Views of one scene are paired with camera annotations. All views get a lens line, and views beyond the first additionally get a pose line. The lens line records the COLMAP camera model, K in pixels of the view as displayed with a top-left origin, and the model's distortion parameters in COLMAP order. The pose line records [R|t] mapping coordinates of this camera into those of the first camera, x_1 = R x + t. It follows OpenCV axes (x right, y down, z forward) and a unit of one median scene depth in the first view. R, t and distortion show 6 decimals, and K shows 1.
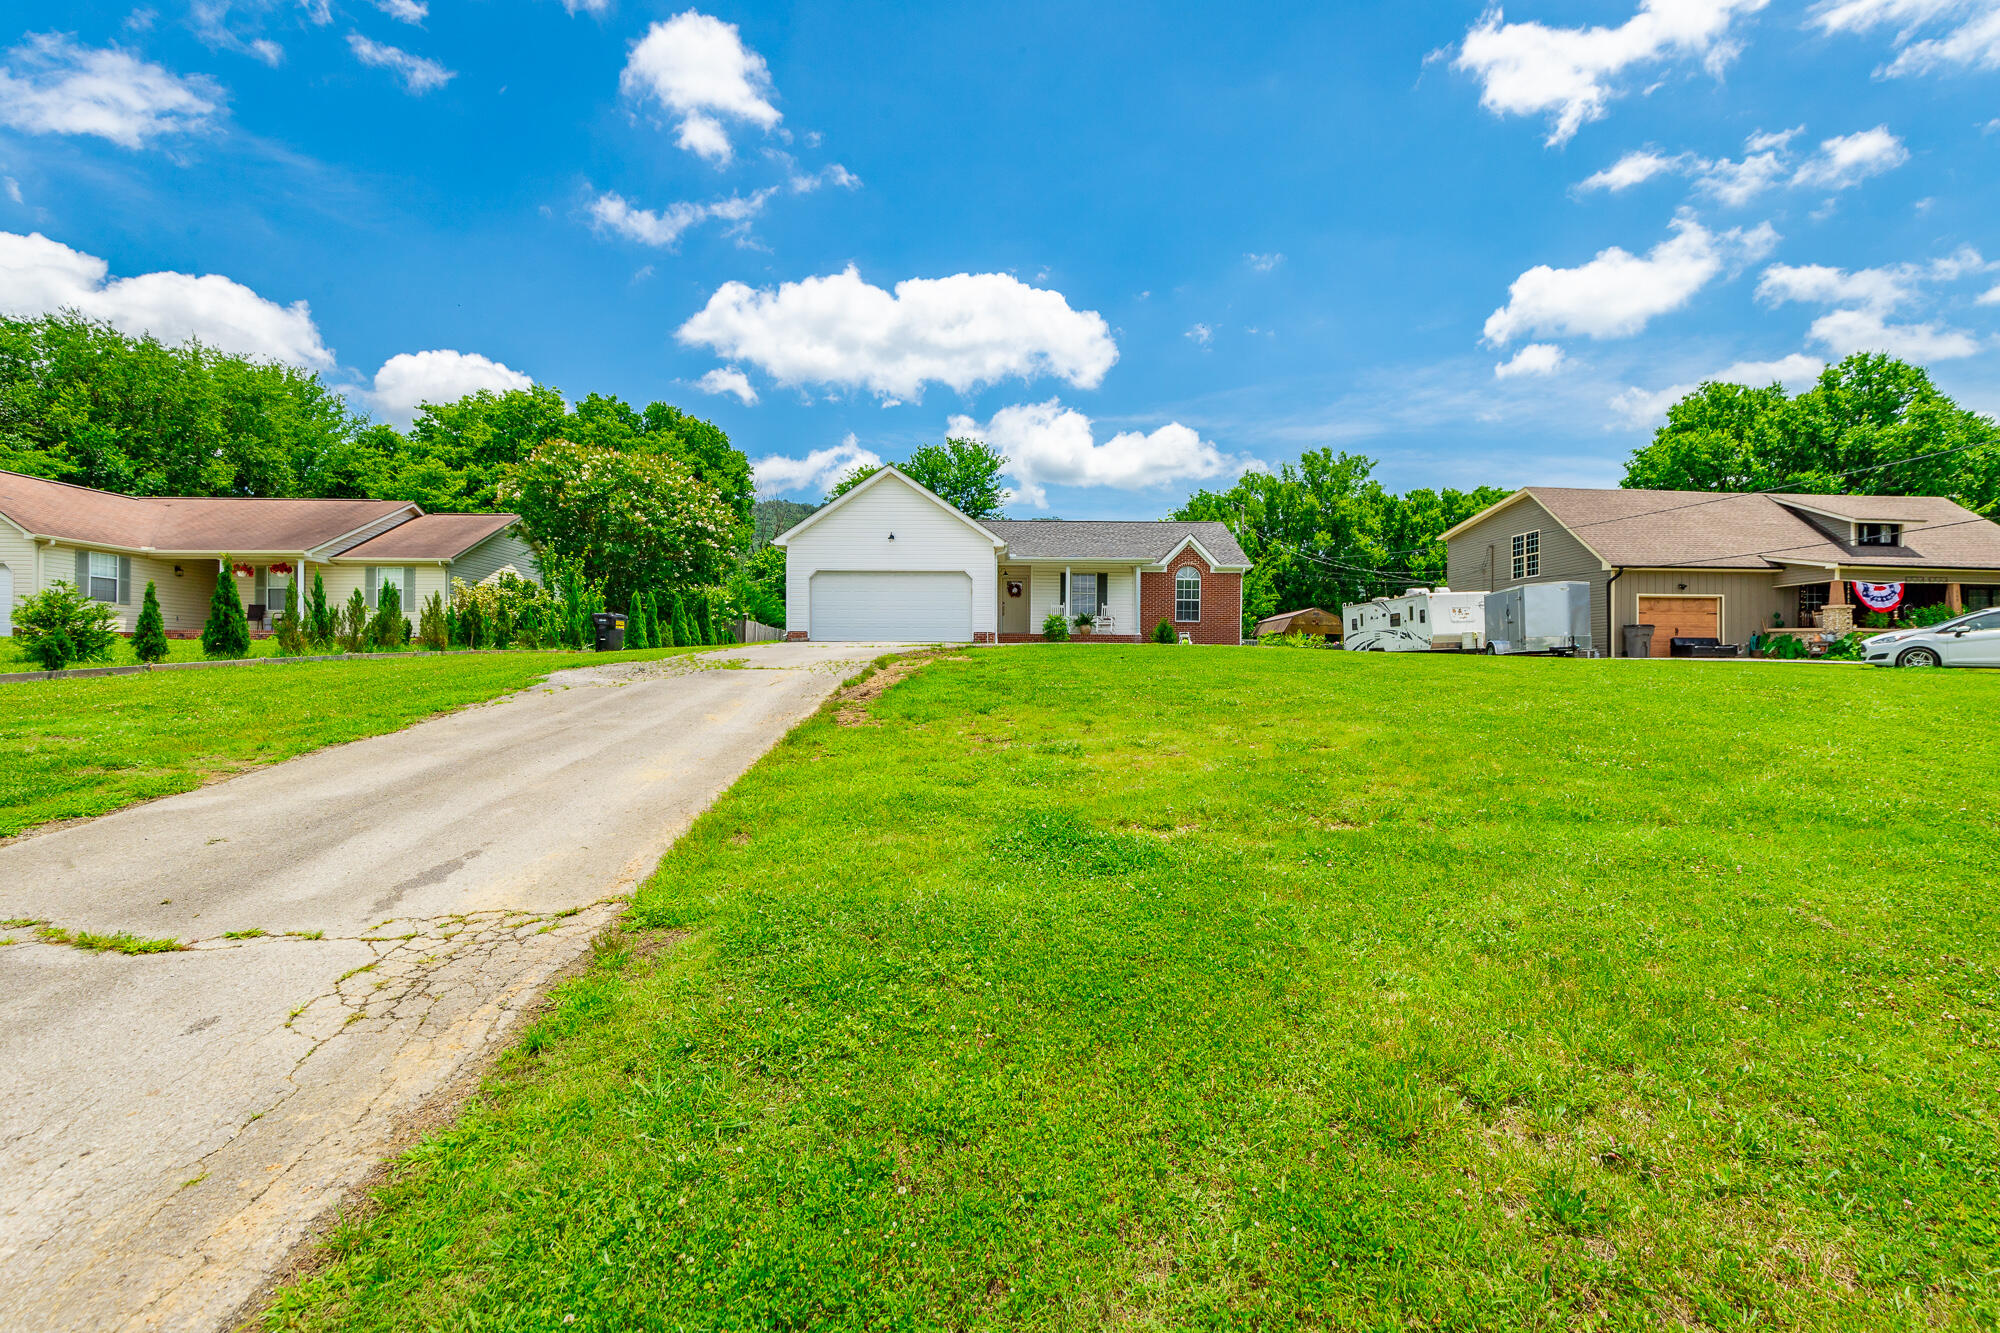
lens RADIAL K [[936.5, 0, 1097.4], [0, 936.5, 669.8], [0, 0, 1]] dist [0.000507, 0.000063]
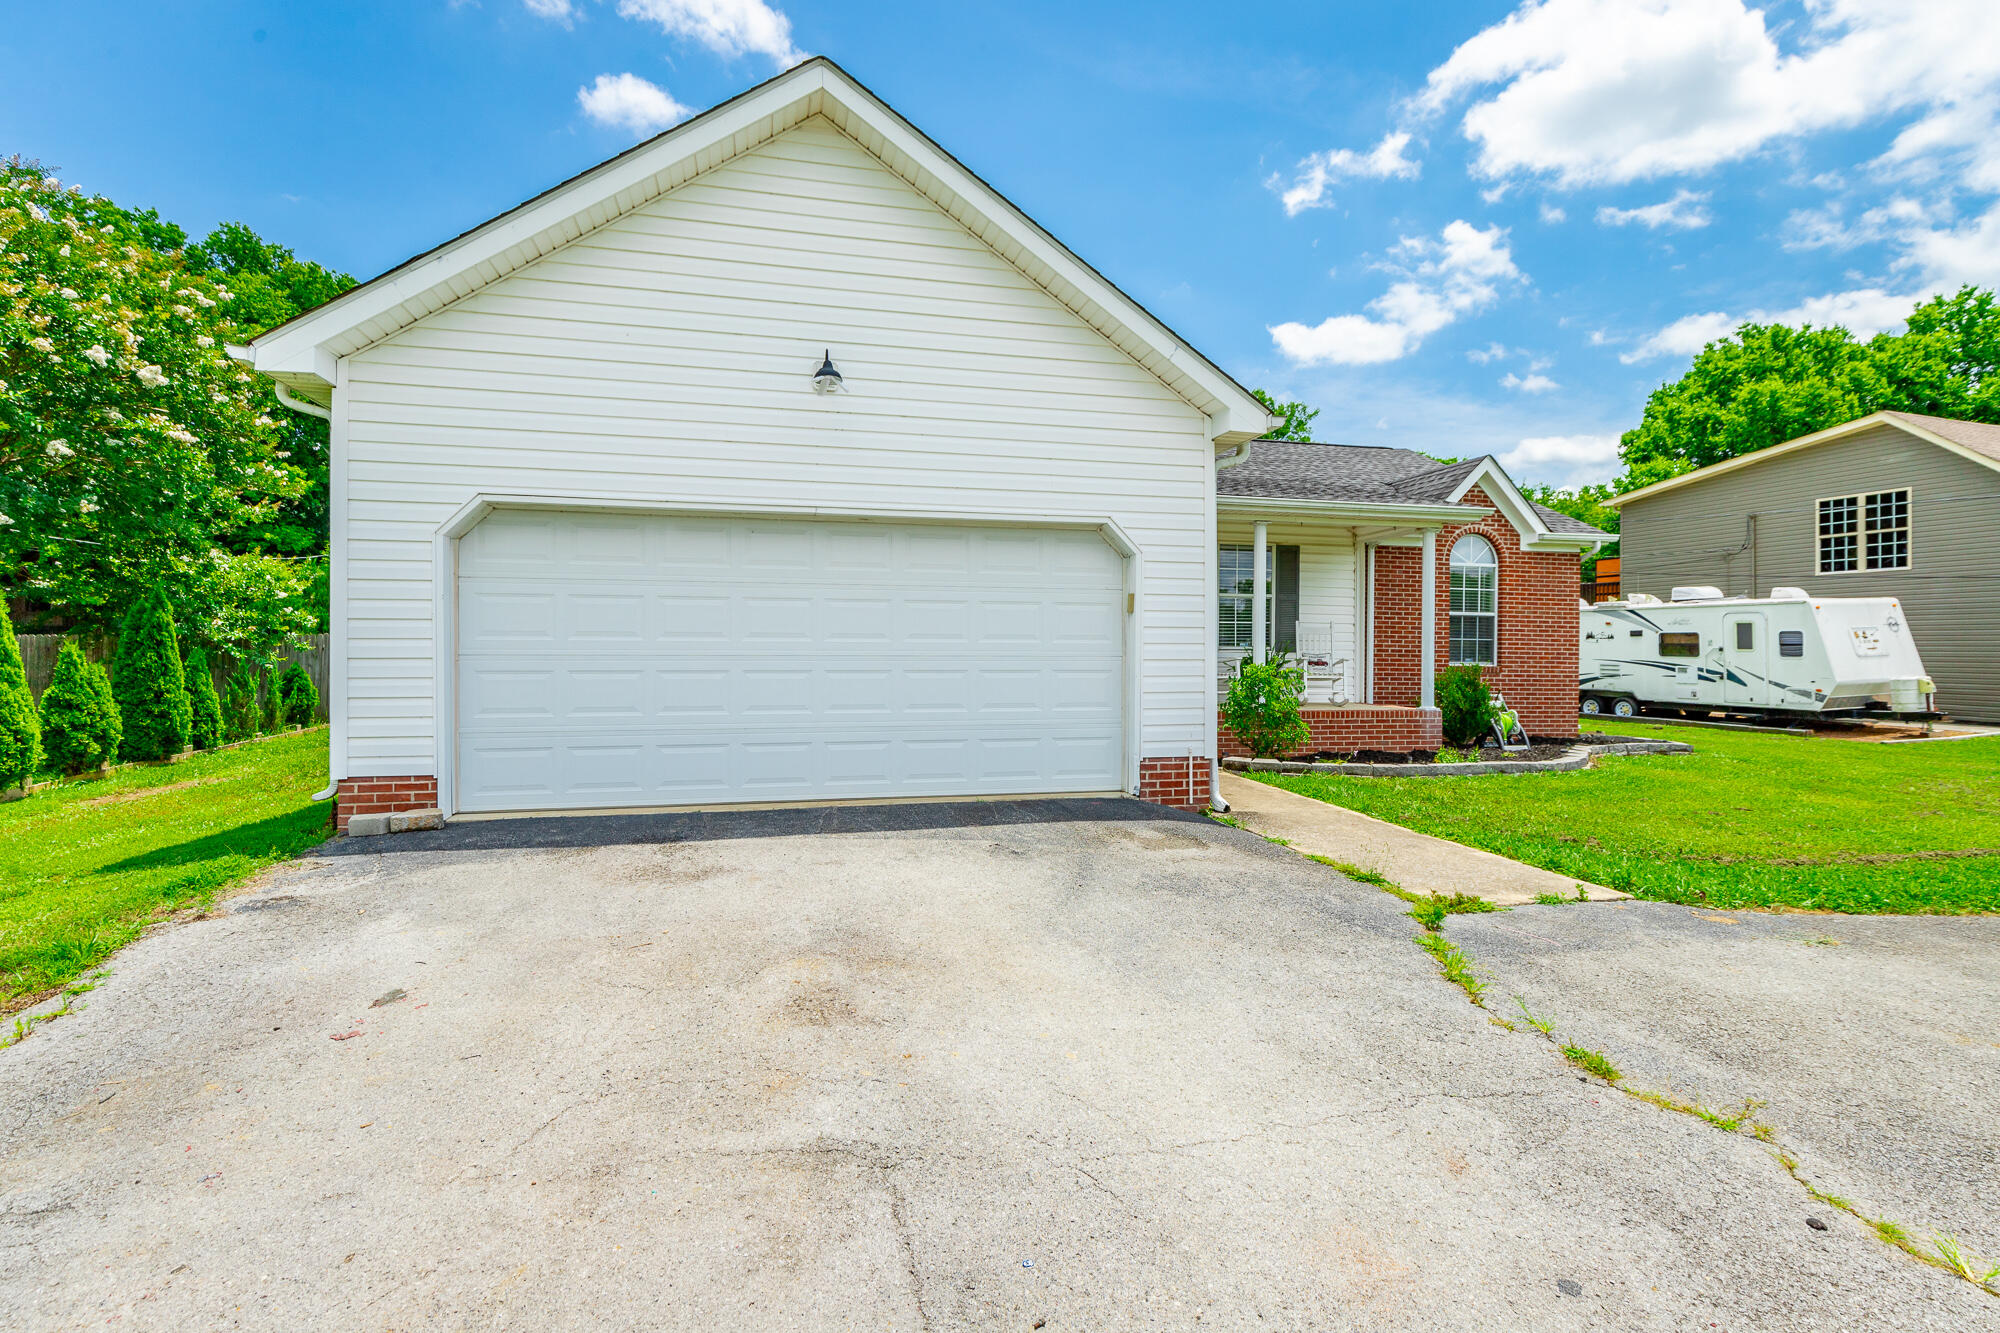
lens RADIAL K [[916.5, 0, 1005.4], [0, 916.5, 643.3], [0, 0, 1]] dist [0.006718, 0.000534]
pose [[0.979376, 0.003796, 0.202010, -0.165772], [-0.004173, 0.999990, 0.001437, -0.053121], [-0.202003, -0.002250, 0.979382, 0.555978]]
